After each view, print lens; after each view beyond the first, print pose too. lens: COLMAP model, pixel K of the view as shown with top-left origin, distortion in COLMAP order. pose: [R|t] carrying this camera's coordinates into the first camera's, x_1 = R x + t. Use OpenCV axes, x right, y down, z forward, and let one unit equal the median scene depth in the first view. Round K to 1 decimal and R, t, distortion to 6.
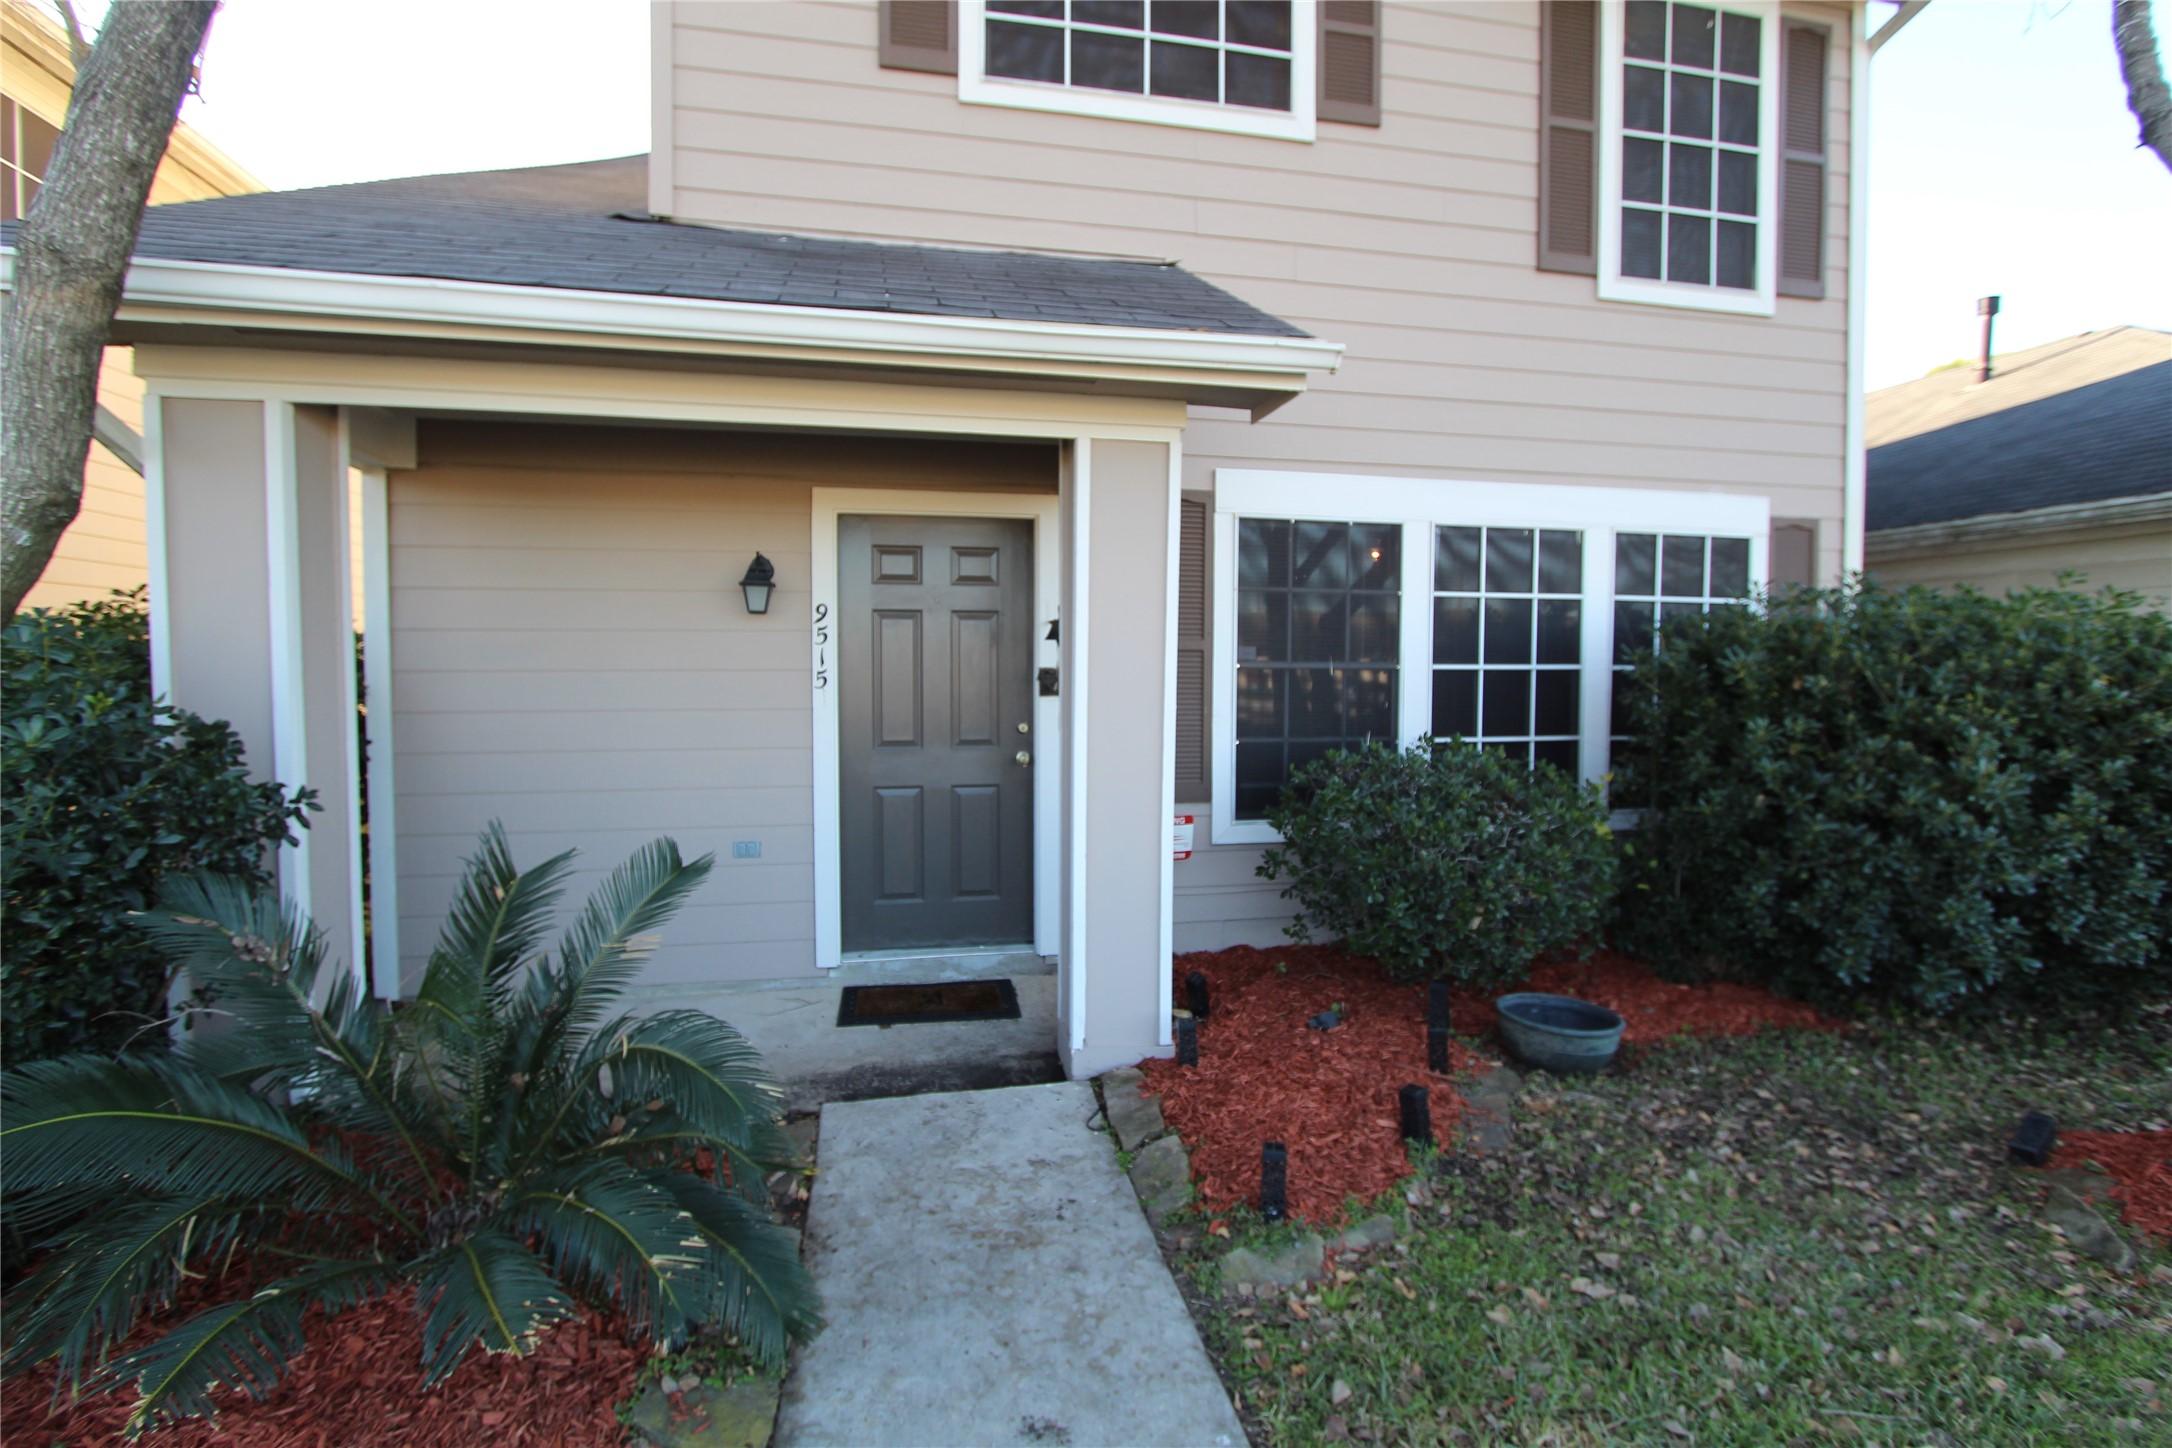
lens RADIAL K [[998.2, 0, 1086.2], [0, 998.2, 707.9], [0, 0, 1]] dist [-0.021422, 0.003468]
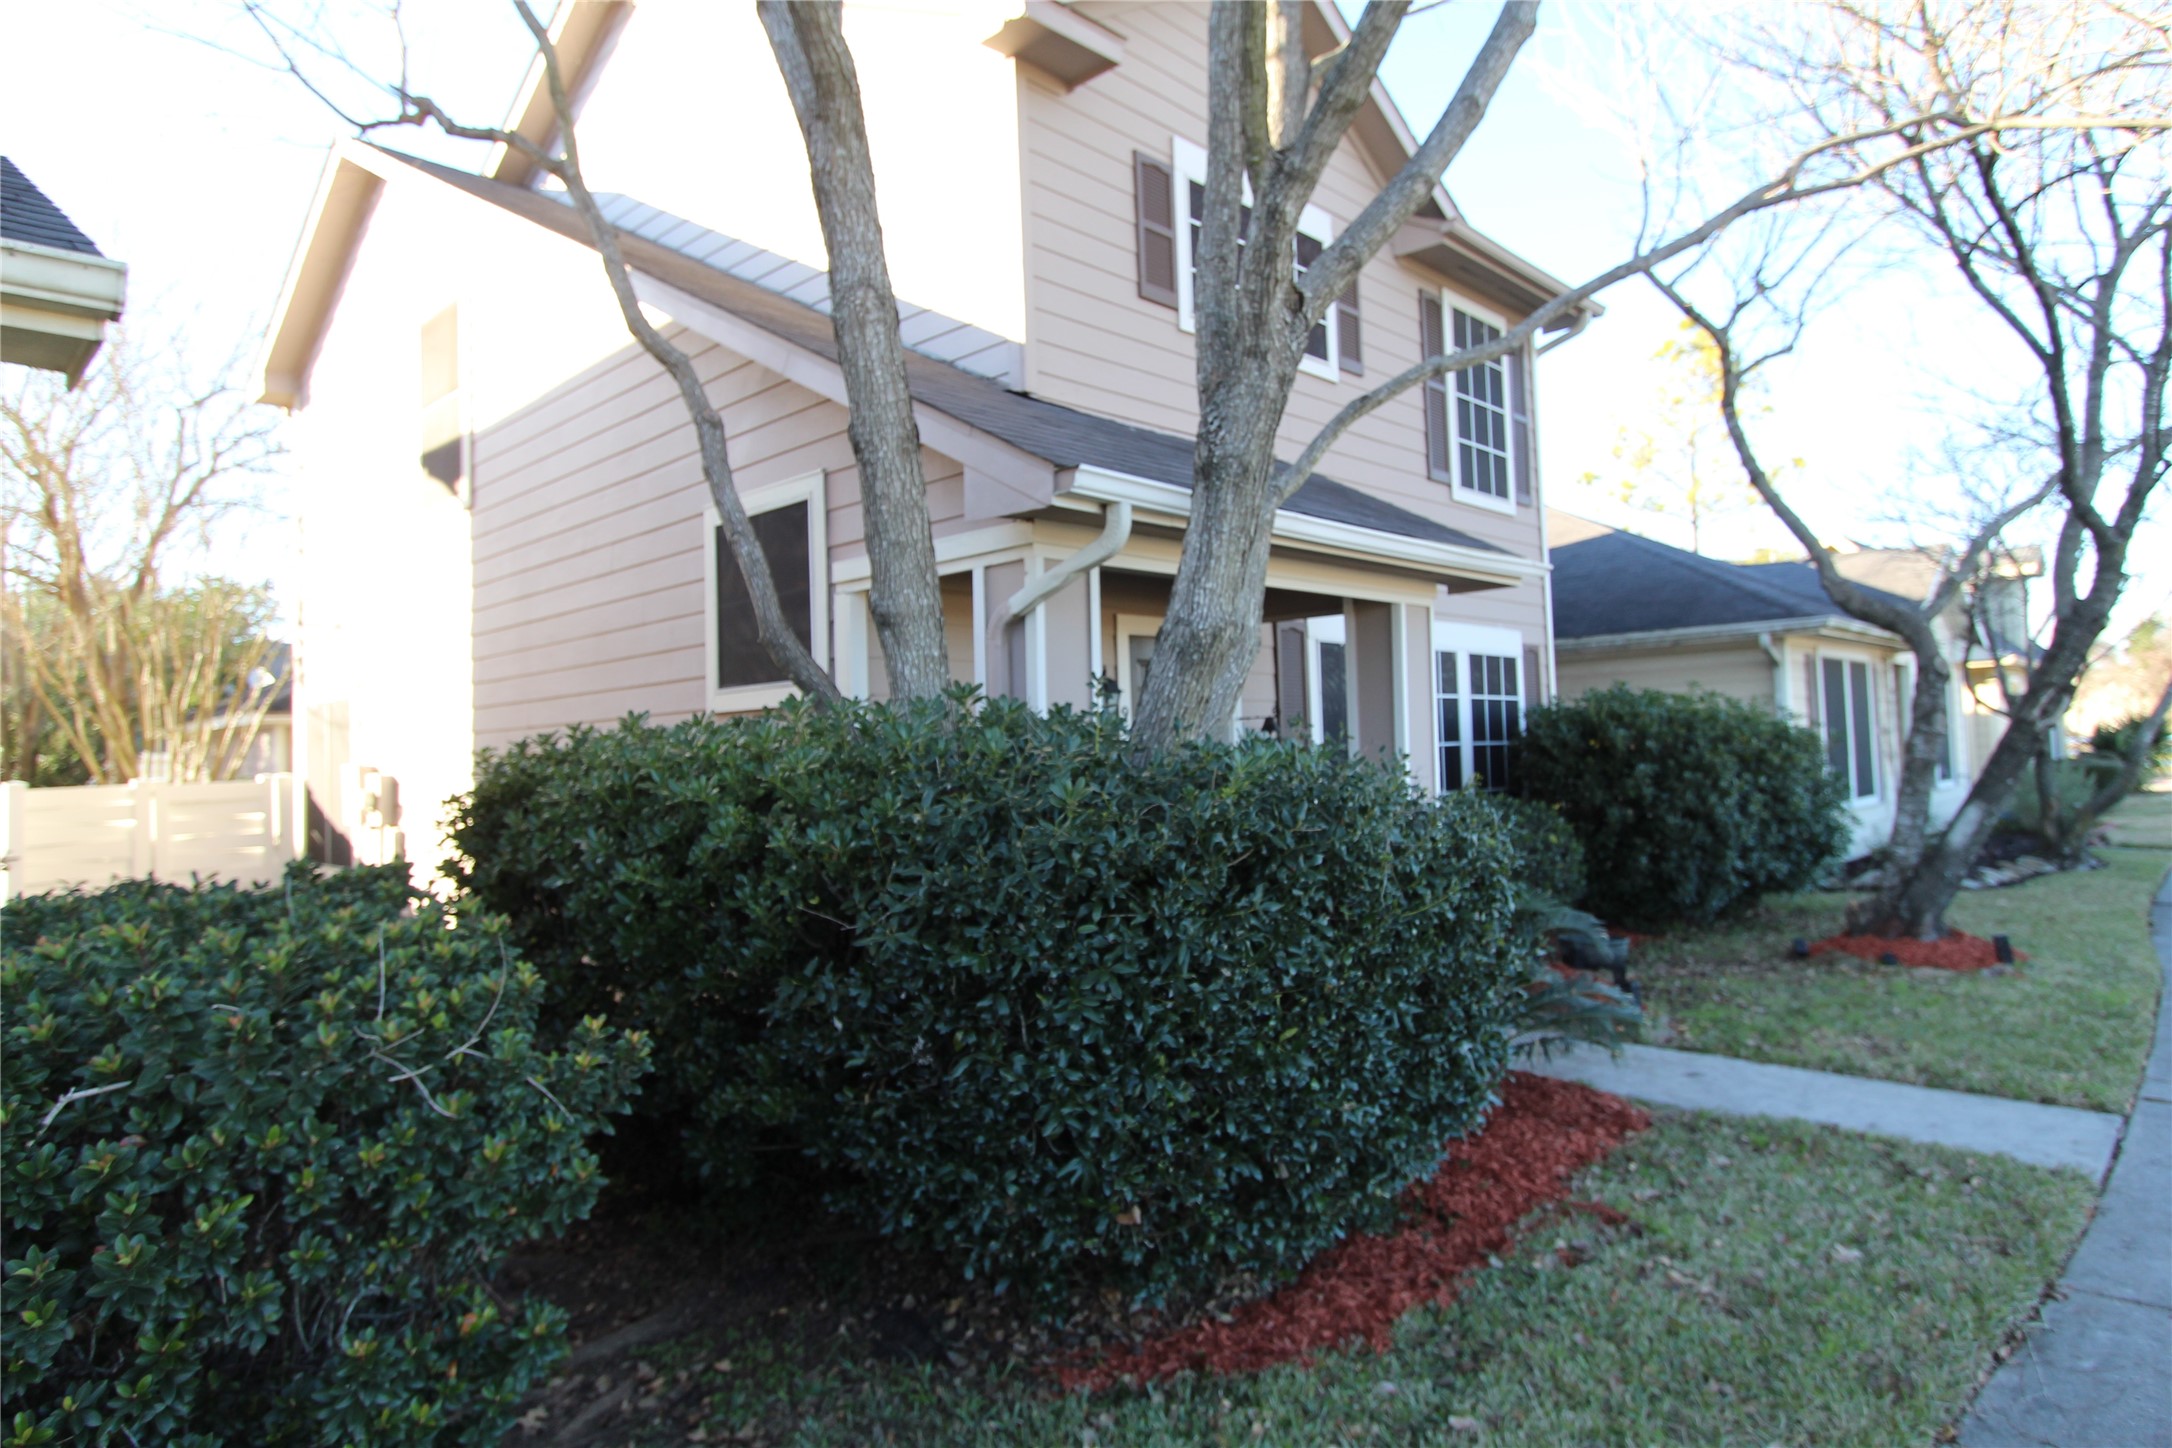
lens RADIAL K [[1279.5, 0, 1093.6], [0, 1279.5, 712.8], [0, 0, 1]] dist [-0.013986, 0.000044]
pose [[0.817433, -0.012631, 0.575886, -1.182157], [0.063515, 0.995640, -0.068319, 0.009298], [-0.572512, 0.092424, 0.814671, -0.274412]]
